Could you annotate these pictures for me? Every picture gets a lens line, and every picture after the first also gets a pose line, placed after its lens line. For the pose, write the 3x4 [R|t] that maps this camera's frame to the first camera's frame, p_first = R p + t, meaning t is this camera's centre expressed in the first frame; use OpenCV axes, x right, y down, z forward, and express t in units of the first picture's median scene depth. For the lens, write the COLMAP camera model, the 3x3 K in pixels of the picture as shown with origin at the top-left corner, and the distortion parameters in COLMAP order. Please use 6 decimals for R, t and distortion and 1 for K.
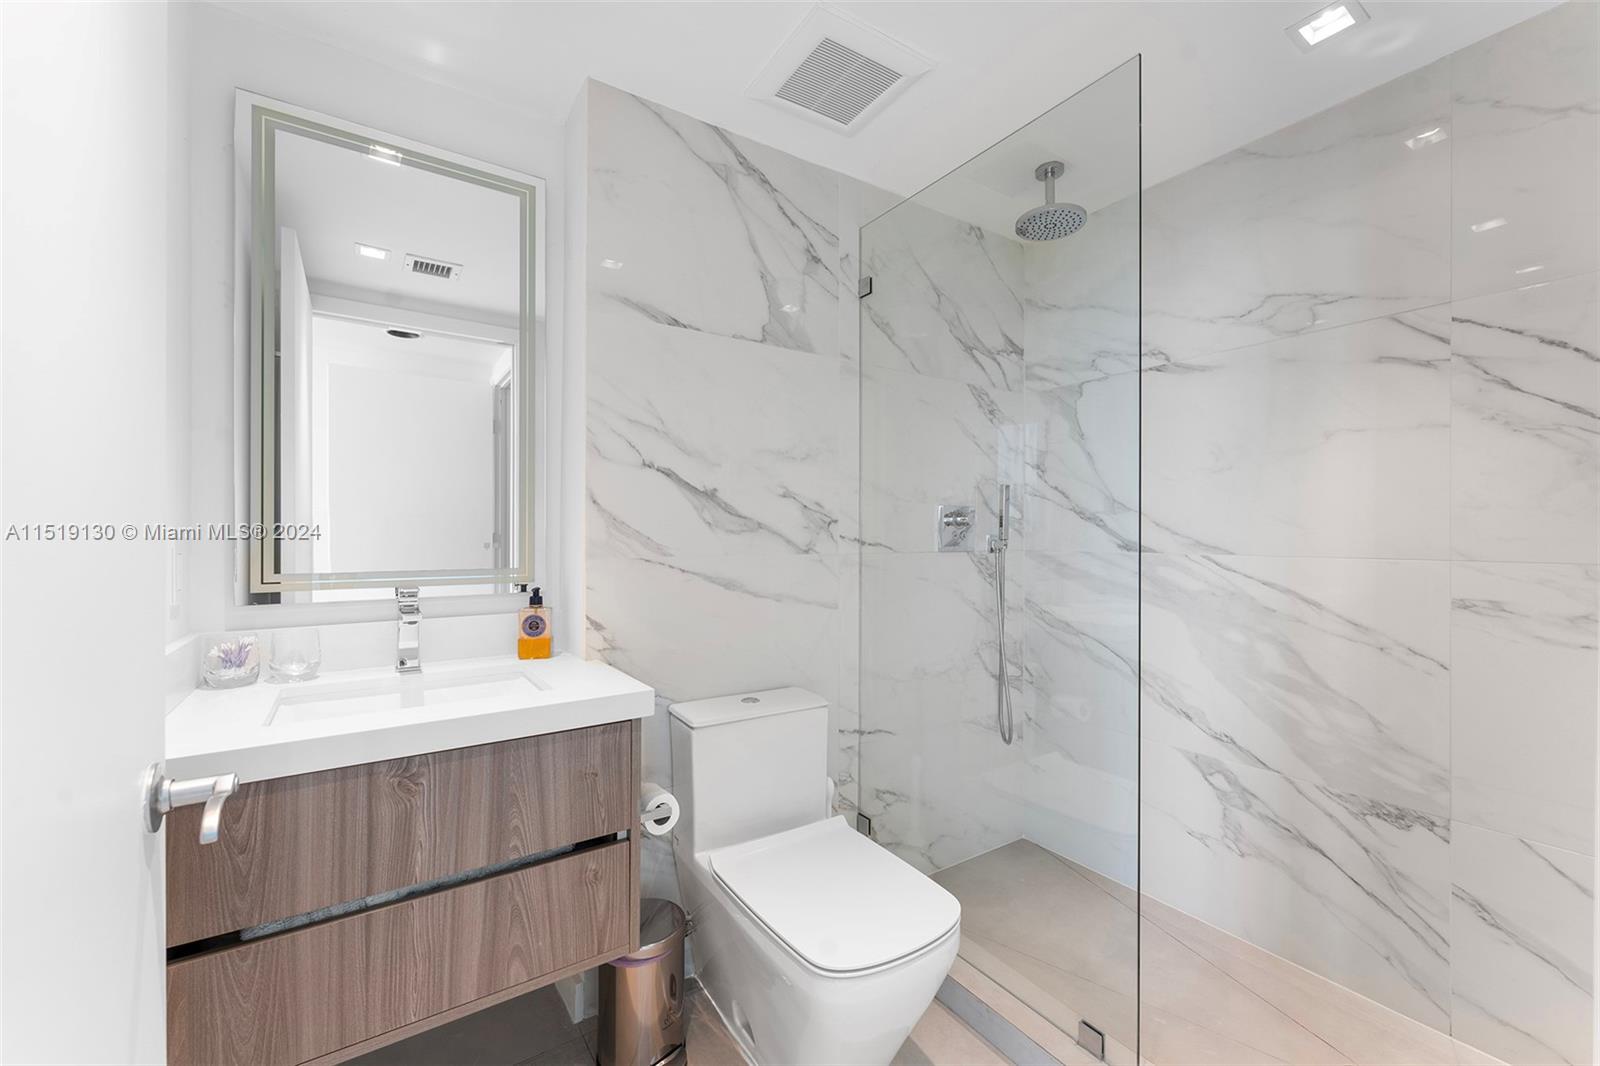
lens RADIAL K [[669.0, 0, 786.0], [0, 669.0, 533.0], [0, 0, 1]] dist [0.001660, -0.000010]
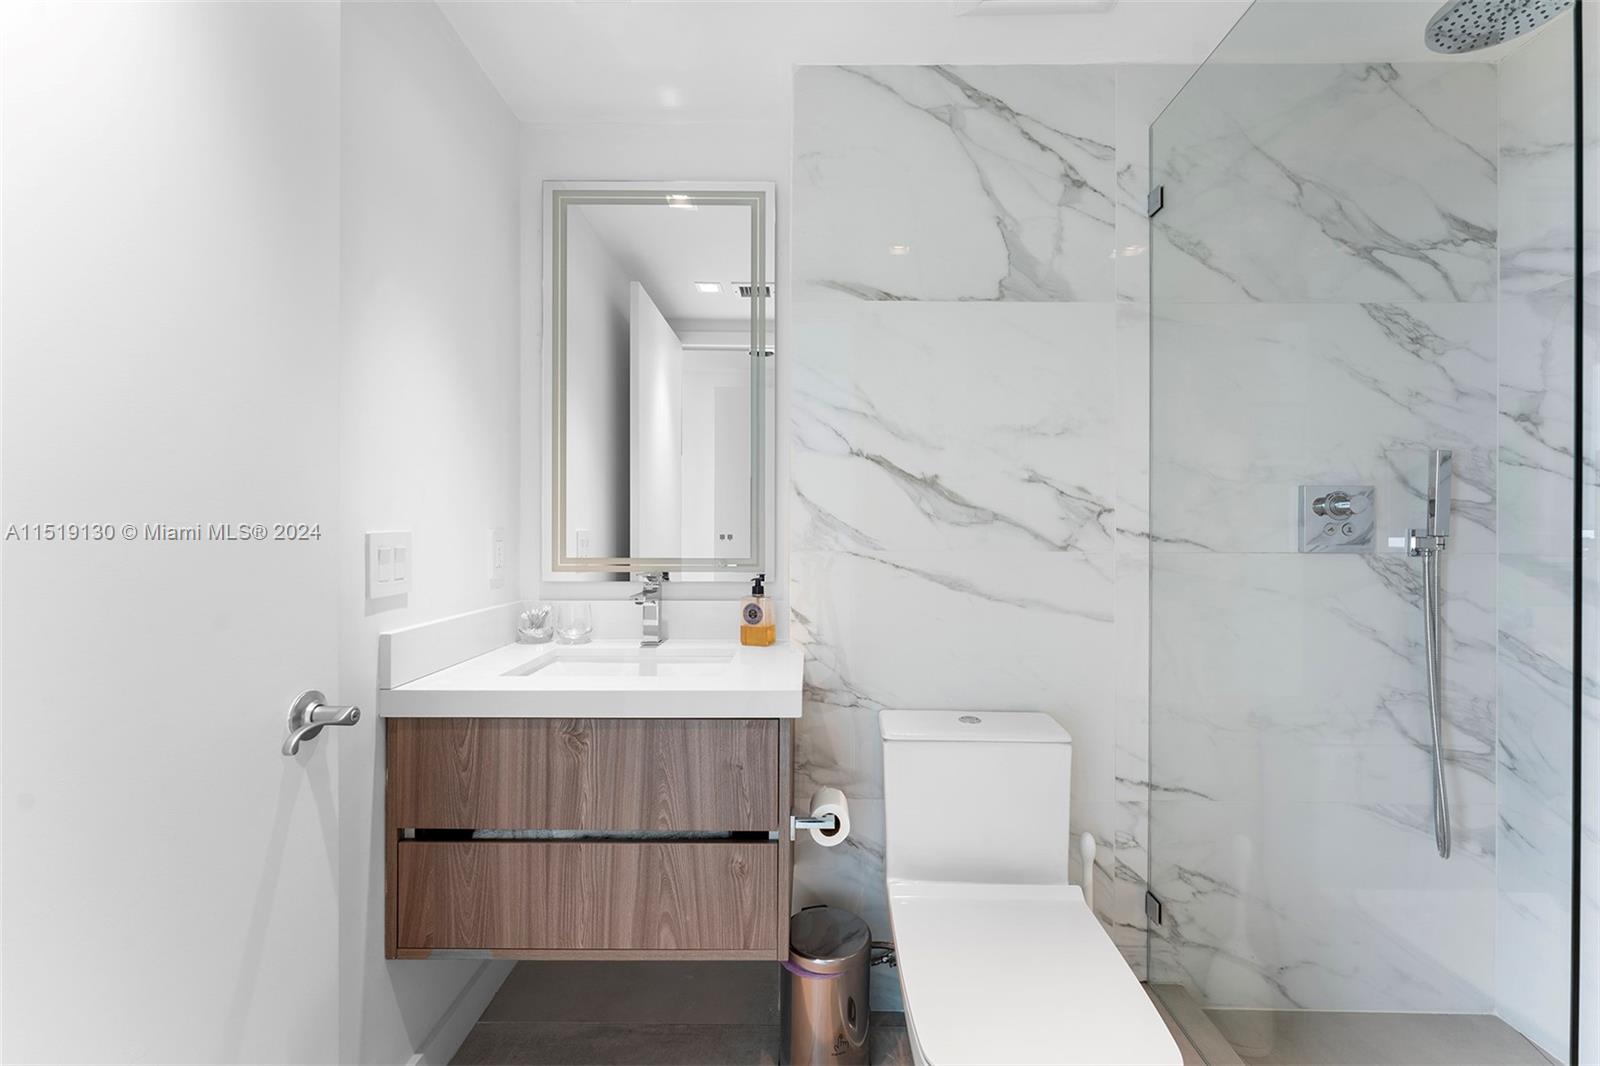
lens RADIAL K [[669.0, 0, 802.2], [0, 669.0, 530.1], [0, 0, 1]] dist [0.001660, -0.000010]
pose [[0.822904, 0.003871, -0.568168, 0.251520], [-0.001940, 0.999990, 0.004004, 0.003369], [0.568178, -0.002193, 0.822903, 0.167575]]
